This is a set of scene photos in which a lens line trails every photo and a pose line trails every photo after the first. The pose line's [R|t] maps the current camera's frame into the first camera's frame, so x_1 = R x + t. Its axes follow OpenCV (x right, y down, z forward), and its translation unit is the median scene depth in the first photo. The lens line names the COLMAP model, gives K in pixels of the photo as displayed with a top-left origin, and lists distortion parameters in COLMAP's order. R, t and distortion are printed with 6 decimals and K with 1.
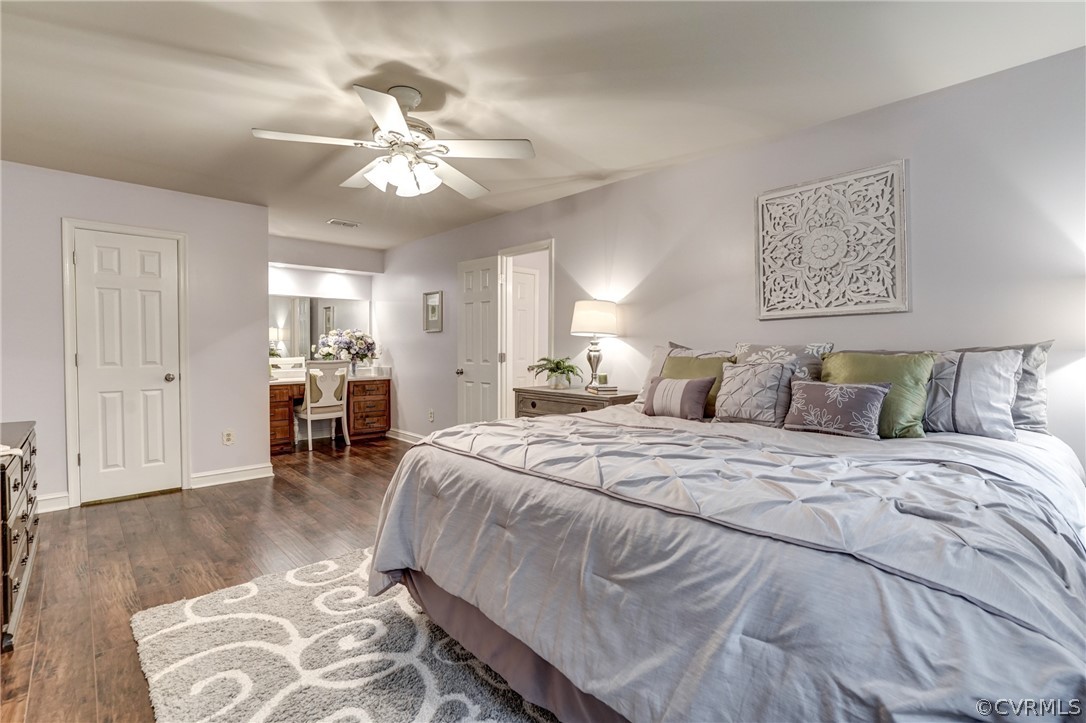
lens RADIAL K [[501.1, 0, 547.5], [0, 501.1, 357.5], [0, 0, 1]] dist [-0.037772, 0.020184]
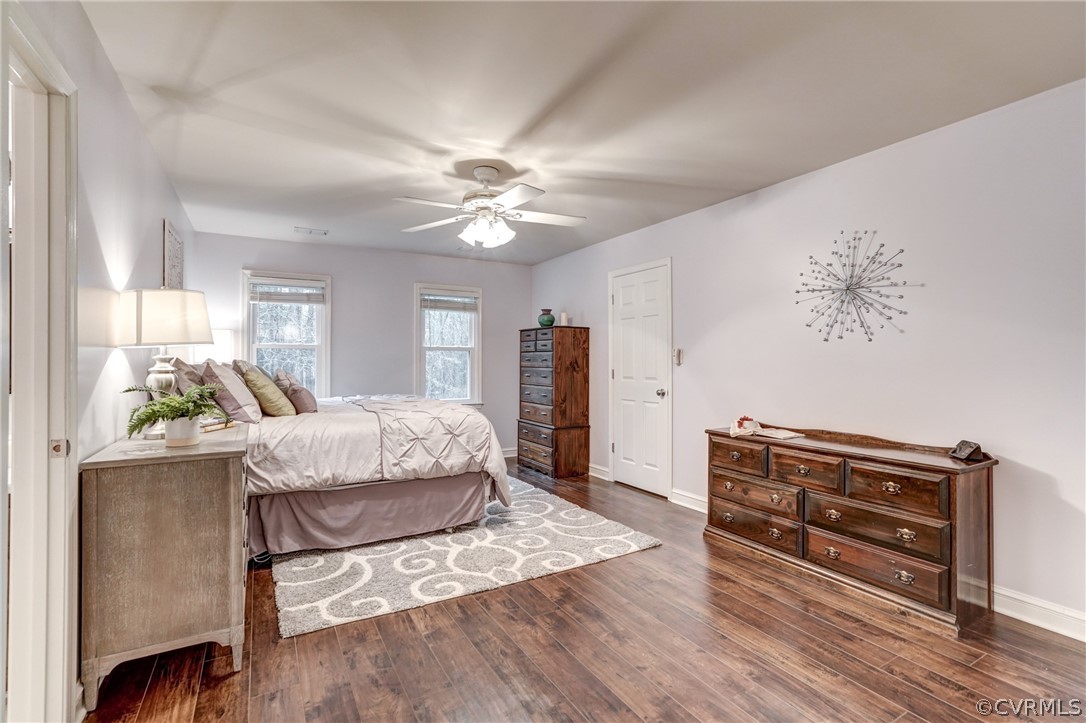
lens RADIAL K [[501.1, 0, 547.5], [0, 501.1, 357.5], [0, 0, 1]] dist [-0.037772, 0.020184]
pose [[-0.972090, -0.001808, 0.234599, -0.819888], [0.002705, 0.999817, 0.018917, -0.069623], [-0.234591, 0.019024, -0.971908, 2.441850]]
